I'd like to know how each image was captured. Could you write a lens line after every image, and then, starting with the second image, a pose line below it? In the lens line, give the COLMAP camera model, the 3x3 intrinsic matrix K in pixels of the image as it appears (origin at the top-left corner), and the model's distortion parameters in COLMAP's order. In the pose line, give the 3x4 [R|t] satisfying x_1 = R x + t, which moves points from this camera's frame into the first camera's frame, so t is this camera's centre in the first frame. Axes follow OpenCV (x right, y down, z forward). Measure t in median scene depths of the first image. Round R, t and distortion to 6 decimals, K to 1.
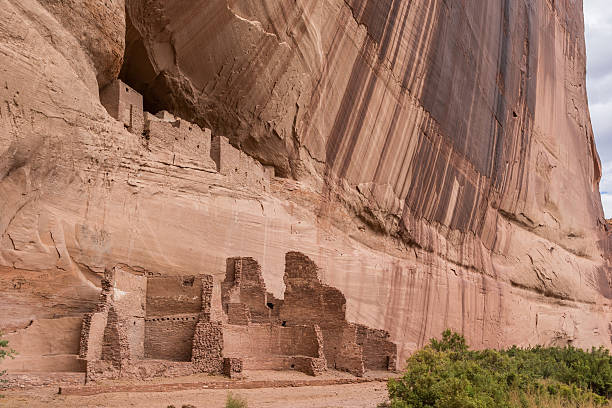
lens RADIAL K [[694.3, 0, 306.0], [0, 694.3, 204.0], [0, 0, 1]] dist [-0.061141, 0.345383]
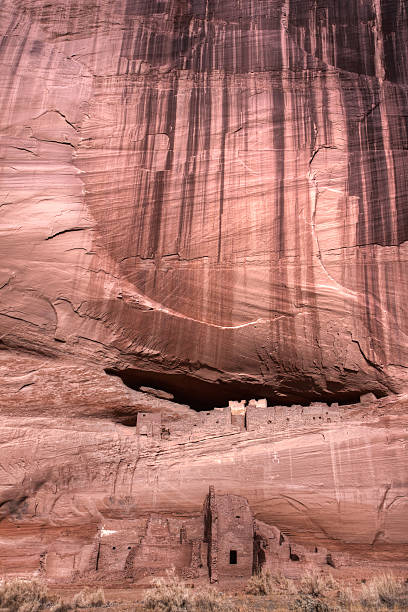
lens RADIAL K [[480.1, 0, 203.1], [0, 480.1, 300.0], [0, 0, 1]] dist [-0.095104, 0.109671]
pose [[0.298422, -0.482482, -0.823502, 0.684733], [0.224796, 0.874075, -0.430651, 0.106959], [0.927584, -0.056604, 0.369303, 0.453238]]
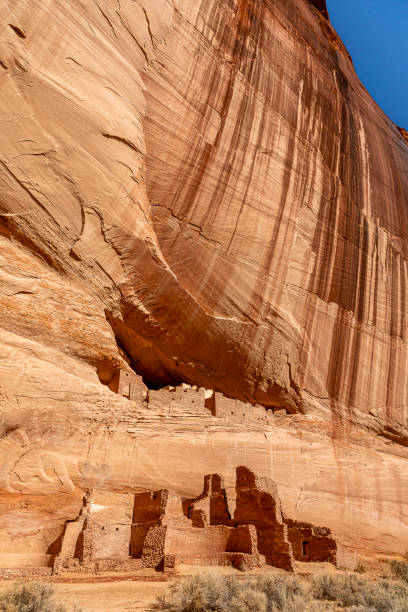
lens RADIAL K [[407.7, 0, 204.0], [0, 407.7, 306.0], [0, 0, 1]] dist [0.001016, -0.001275]
pose [[0.868477, -0.271930, -0.414489, 0.240497], [0.120491, 0.926839, -0.355599, 0.037582], [0.480863, 0.258888, 0.837704, 0.142597]]
